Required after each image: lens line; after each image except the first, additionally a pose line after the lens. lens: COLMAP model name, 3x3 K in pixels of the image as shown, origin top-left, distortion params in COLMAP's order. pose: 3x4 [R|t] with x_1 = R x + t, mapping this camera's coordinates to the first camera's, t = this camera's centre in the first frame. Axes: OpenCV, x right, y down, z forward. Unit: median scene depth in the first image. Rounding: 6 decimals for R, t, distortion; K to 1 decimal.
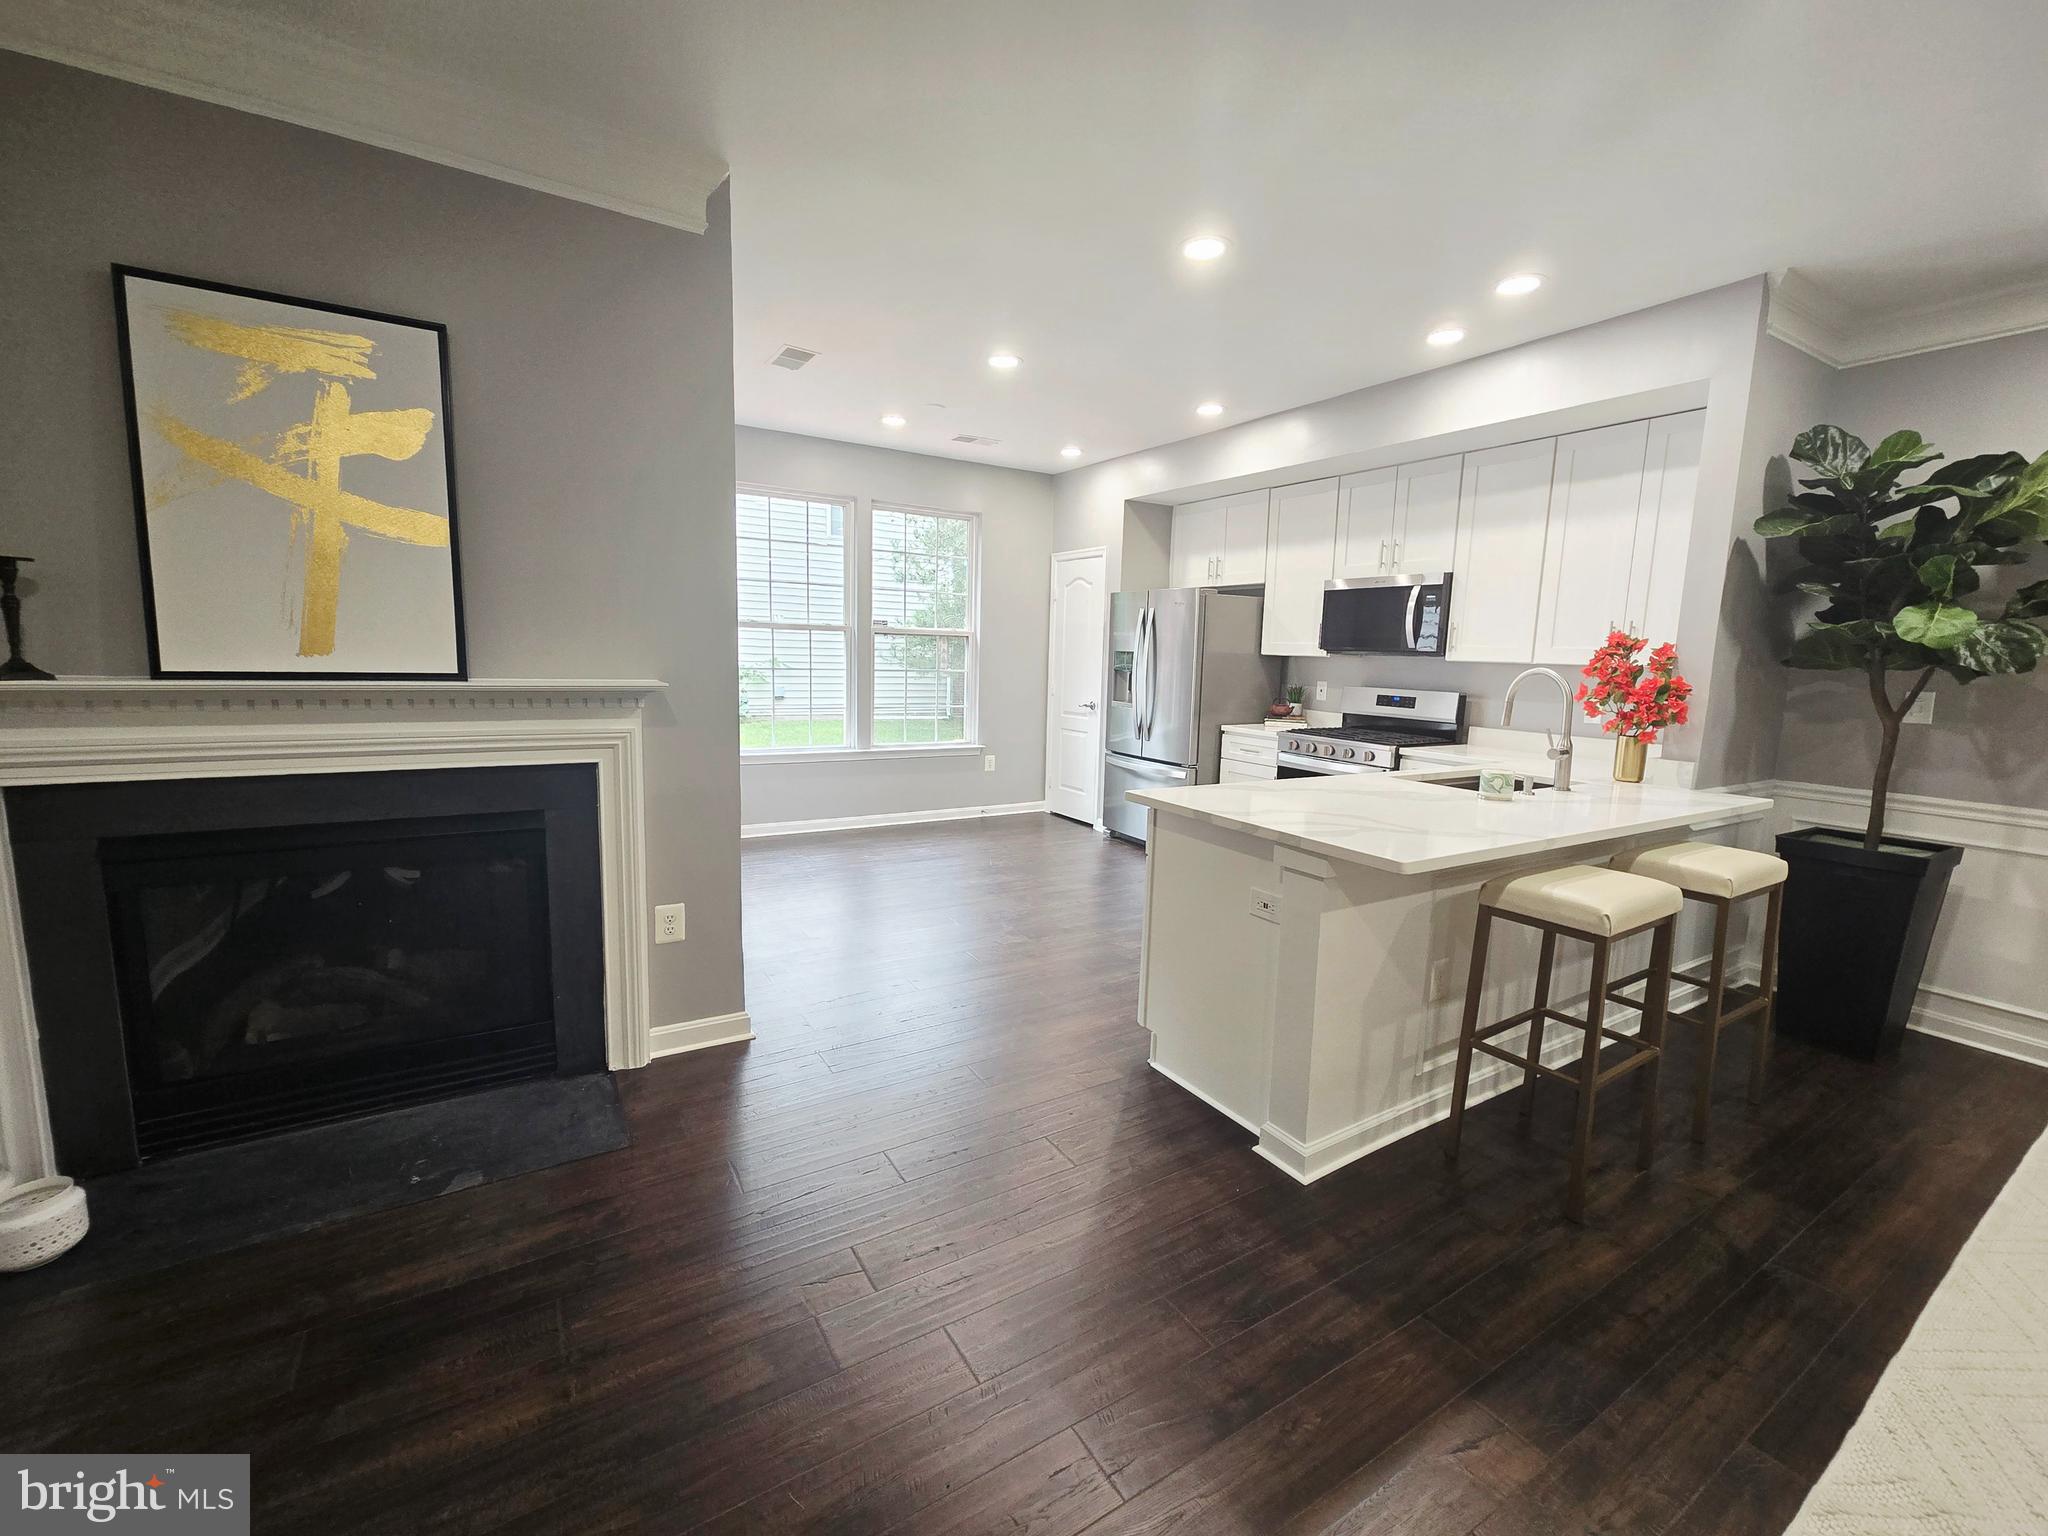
lens RADIAL K [[843.6, 0, 1029.5], [0, 843.6, 767.8], [0, 0, 1]] dist [0.000775, -0.000049]
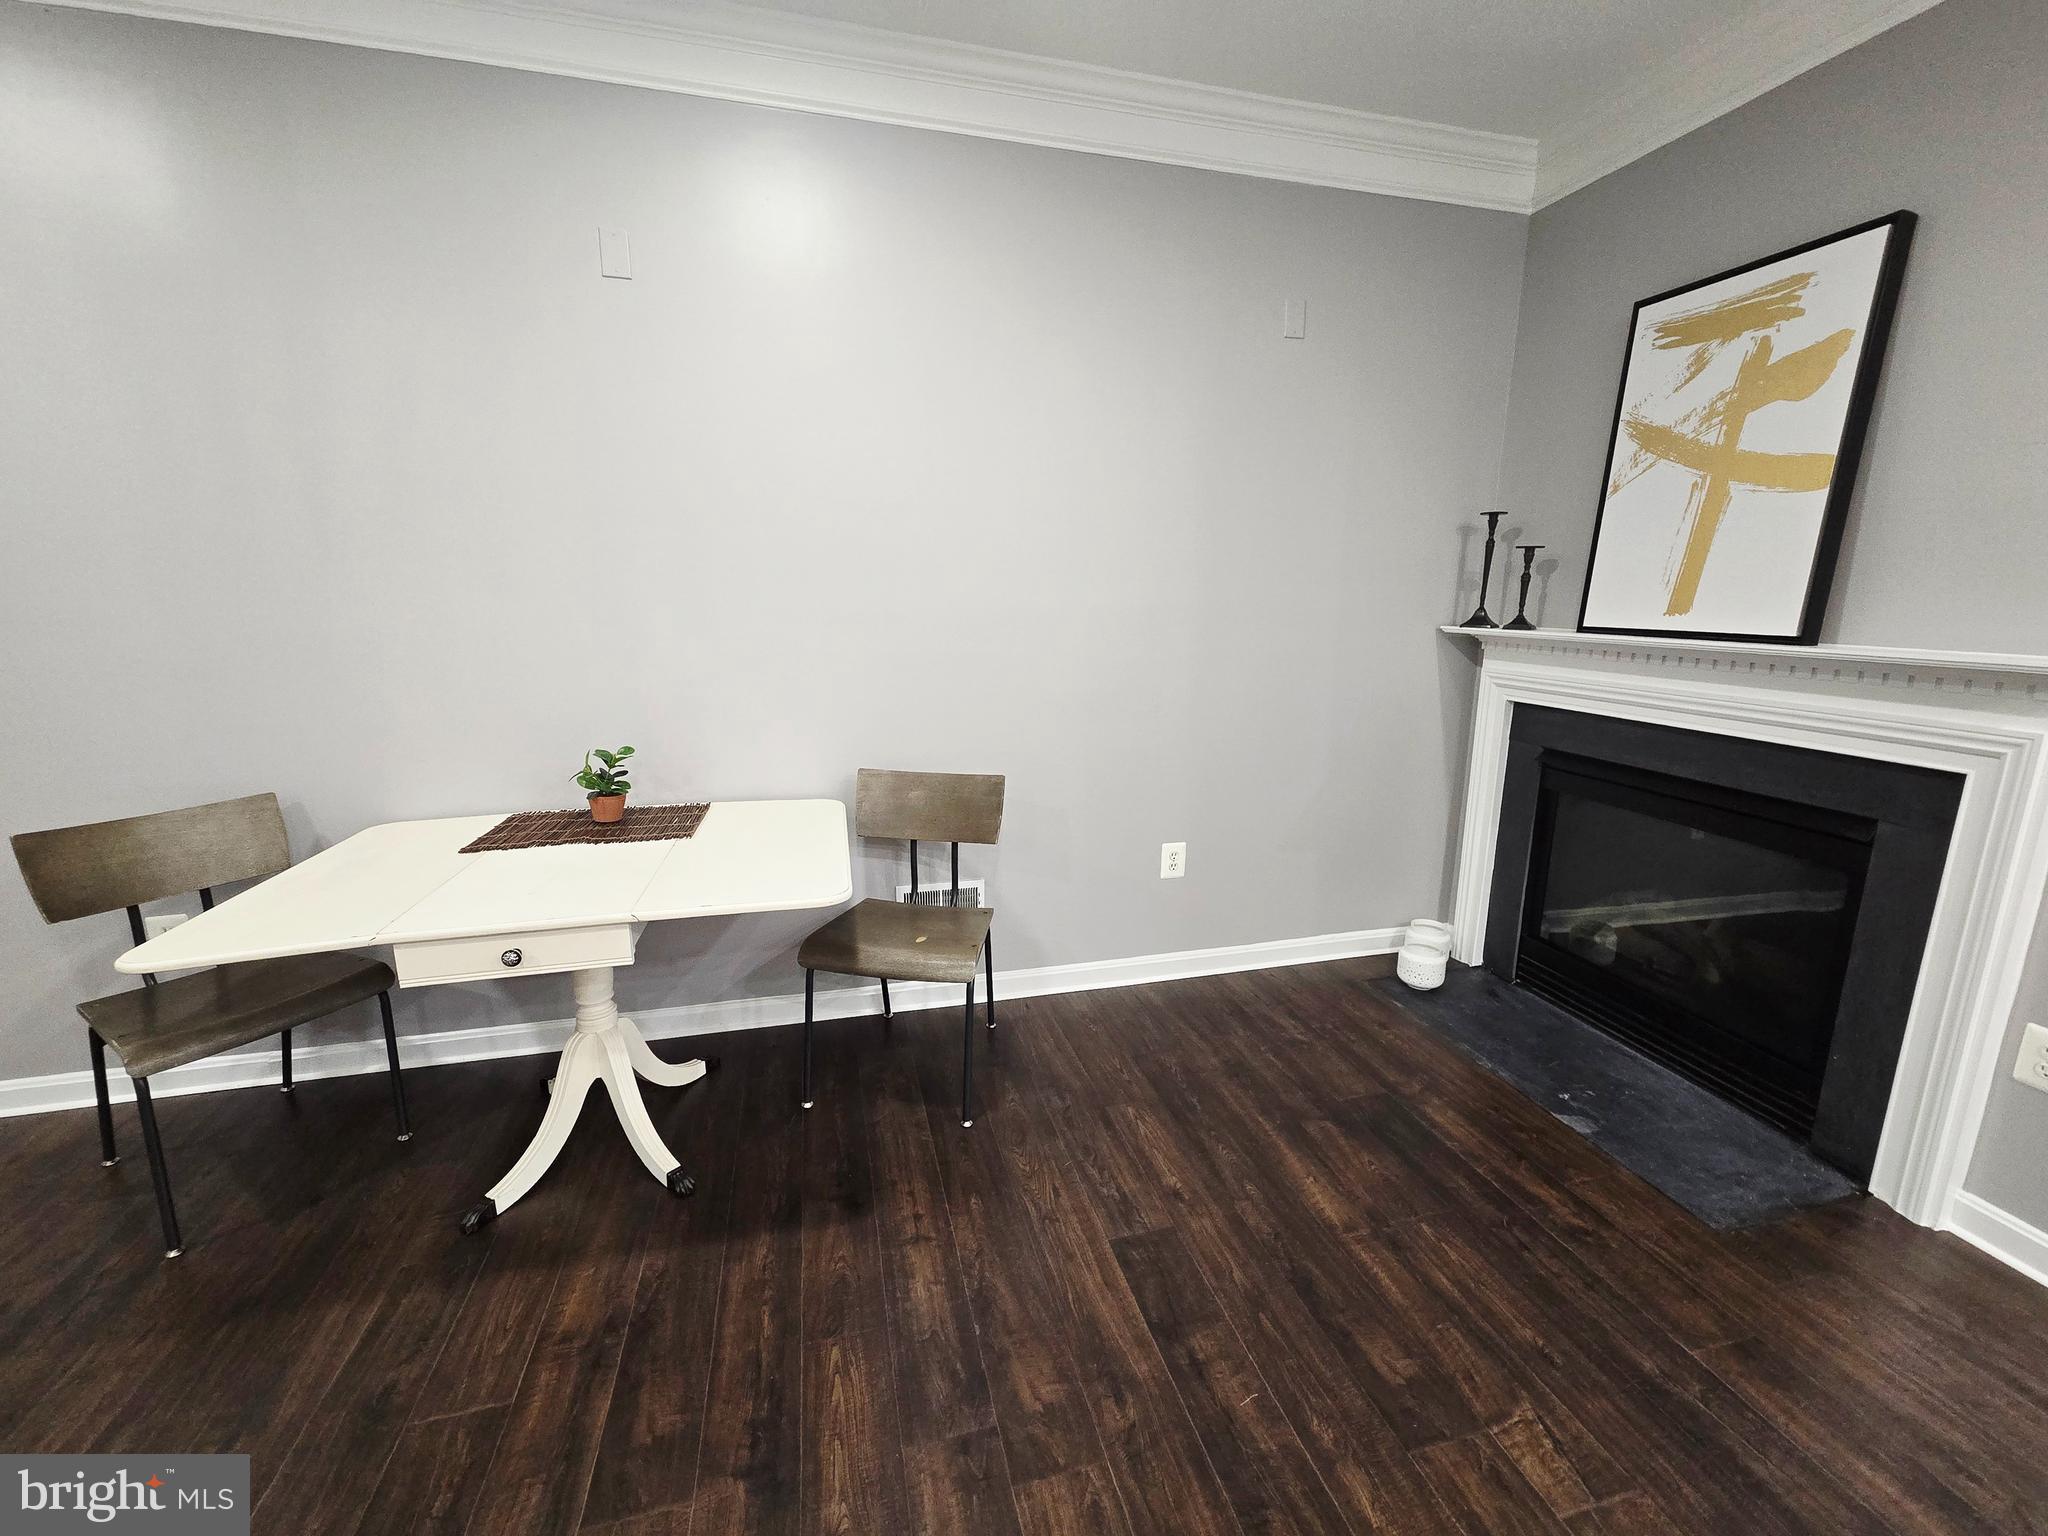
lens RADIAL K [[833.9, 0, 1021.3], [0, 833.9, 762.3], [0, 0, 1]] dist [0.001503, 0.000372]
pose [[-0.303528, 0.164023, -0.938599, 0.164716], [-0.145479, 0.965544, 0.215778, -0.023188], [0.941651, 0.202041, -0.269208, 0.207853]]
